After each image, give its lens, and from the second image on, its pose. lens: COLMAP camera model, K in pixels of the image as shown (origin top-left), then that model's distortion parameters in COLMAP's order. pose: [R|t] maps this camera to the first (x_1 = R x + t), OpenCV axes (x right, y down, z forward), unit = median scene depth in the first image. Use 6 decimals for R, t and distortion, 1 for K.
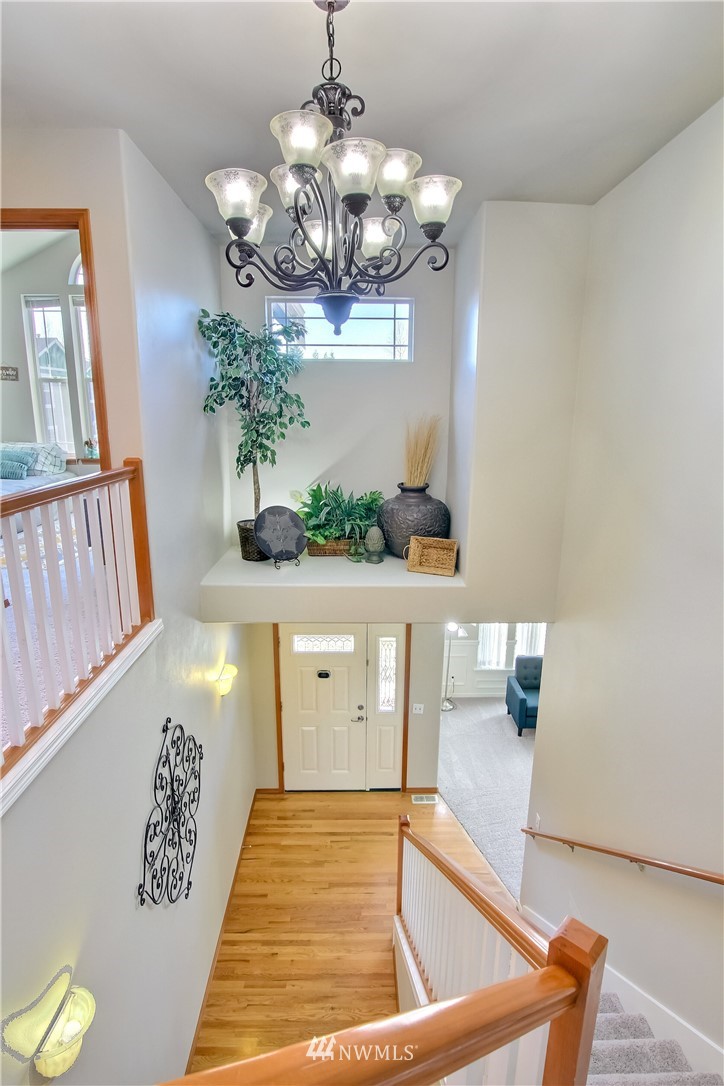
lens RADIAL K [[569.0, 0, 363.6], [0, 569.0, 544.7], [0, 0, 1]] dist [-0.025568, 0.000620]
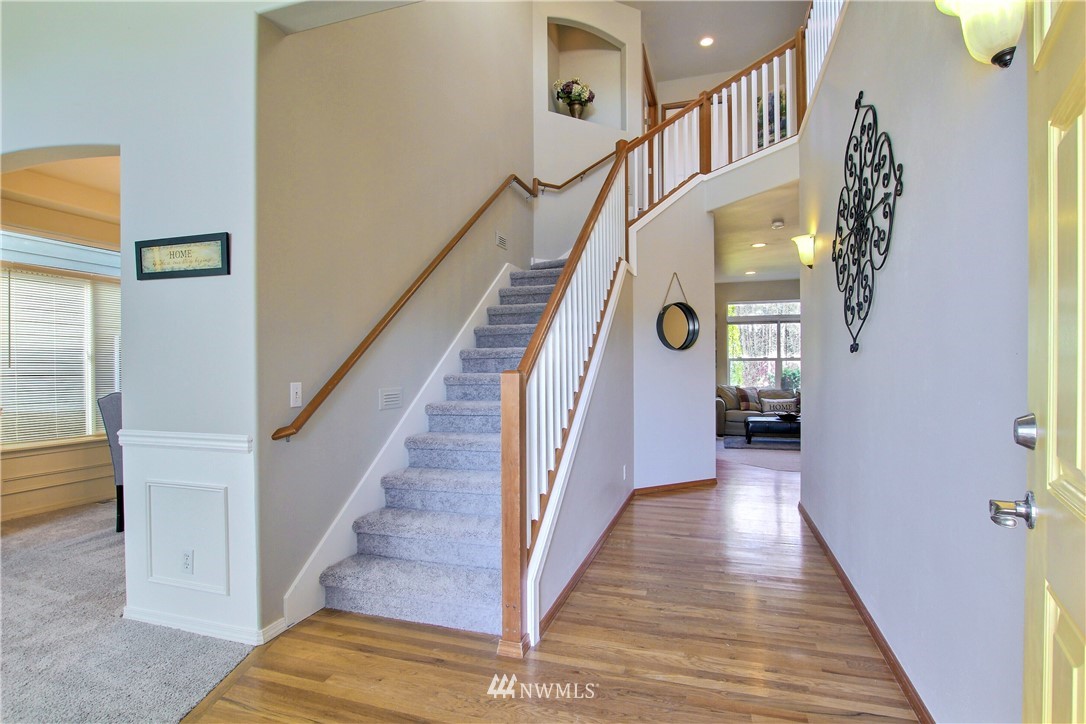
lens RADIAL K [[537.6, 0, 548.8], [0, 537.6, 369.4], [0, 0, 1]] dist [-0.030066, 0.003128]
pose [[-0.949834, -0.005592, 0.312706, -0.131671], [0.071677, 0.969337, 0.235049, 0.398665], [-0.304432, 0.245671, -0.920308, 1.597036]]
